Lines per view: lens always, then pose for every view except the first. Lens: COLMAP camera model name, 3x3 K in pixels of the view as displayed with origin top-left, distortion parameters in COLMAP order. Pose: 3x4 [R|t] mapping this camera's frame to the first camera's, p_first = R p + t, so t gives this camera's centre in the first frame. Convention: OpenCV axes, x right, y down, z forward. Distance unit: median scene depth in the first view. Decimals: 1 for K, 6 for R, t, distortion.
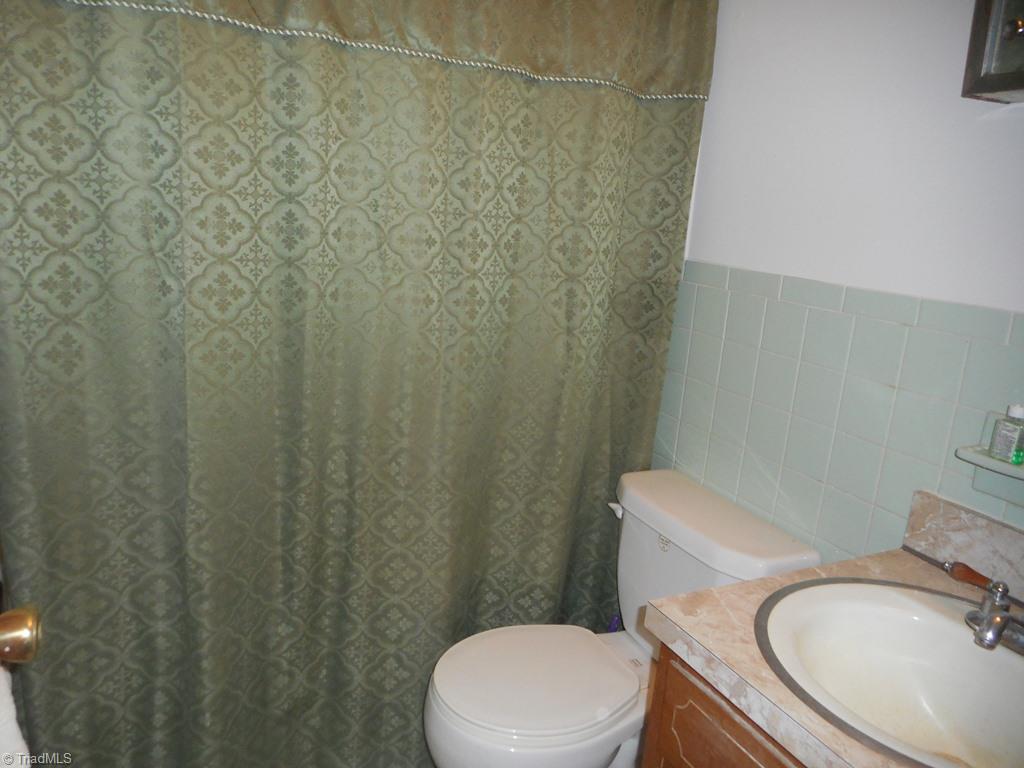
lens RADIAL K [[745.8, 0, 512.0], [0, 745.8, 384.0], [0, 0, 1]] dist [-0.084874, 0.031305]
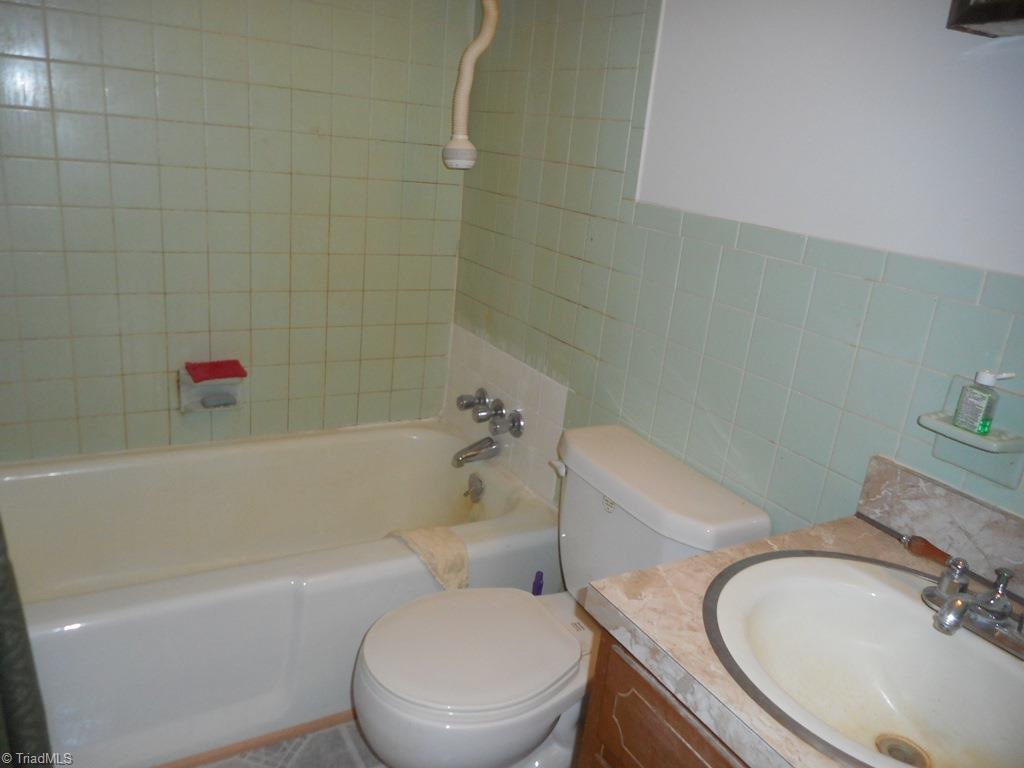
lens RADIAL K [[745.8, 0, 512.0], [0, 745.8, 384.0], [0, 0, 1]] dist [-0.084874, 0.031305]
pose [[0.997751, 0.001146, 0.067025, 0.025131], [-0.006747, 0.996493, 0.083399, -0.027119], [-0.066694, -0.083663, 0.994260, 0.105359]]
